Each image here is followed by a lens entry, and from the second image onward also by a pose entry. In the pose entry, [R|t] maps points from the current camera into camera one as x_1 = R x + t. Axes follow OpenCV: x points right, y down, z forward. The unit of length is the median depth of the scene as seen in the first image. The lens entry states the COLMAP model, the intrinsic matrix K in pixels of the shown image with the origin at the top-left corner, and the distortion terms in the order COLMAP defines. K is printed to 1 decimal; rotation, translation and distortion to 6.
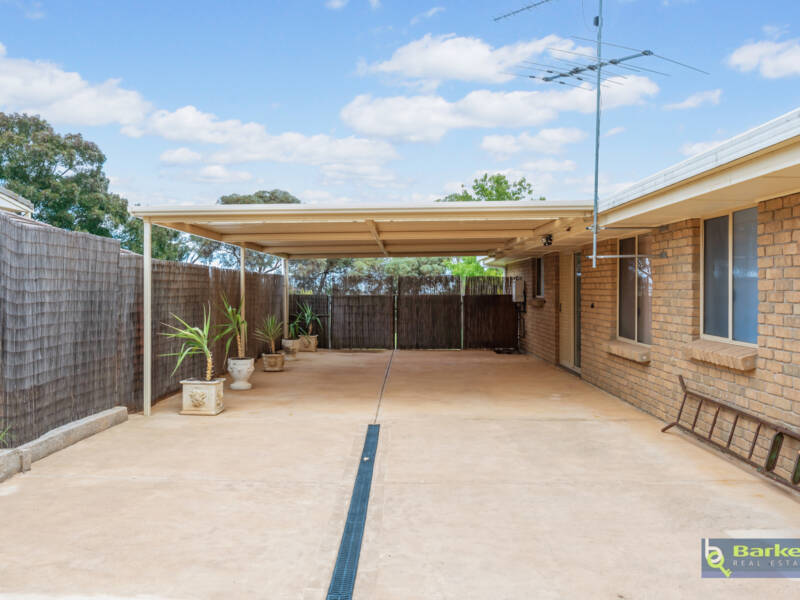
lens RADIAL K [[653.7, 0, 400.0], [0, 653.7, 300.0], [0, 0, 1]] dist [0.006474, 0.000158]
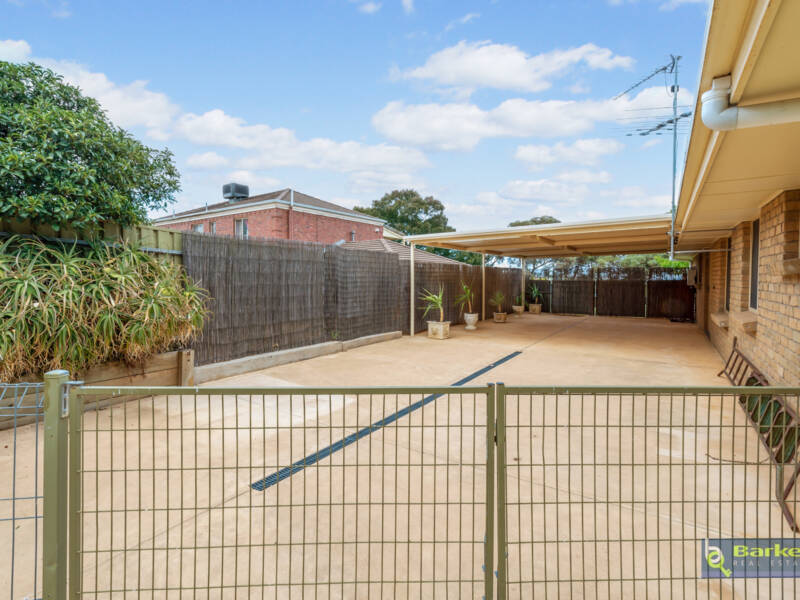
lens RADIAL K [[385.6, 0, 396.8], [0, 385.6, 298.3], [0, 0, 1]] dist [0.001138, 0.000252]
pose [[0.839599, 0.027410, -0.542515, 0.179026], [-0.007212, 0.999201, 0.039322, 0.004653], [0.543160, -0.029102, 0.839125, -0.040870]]
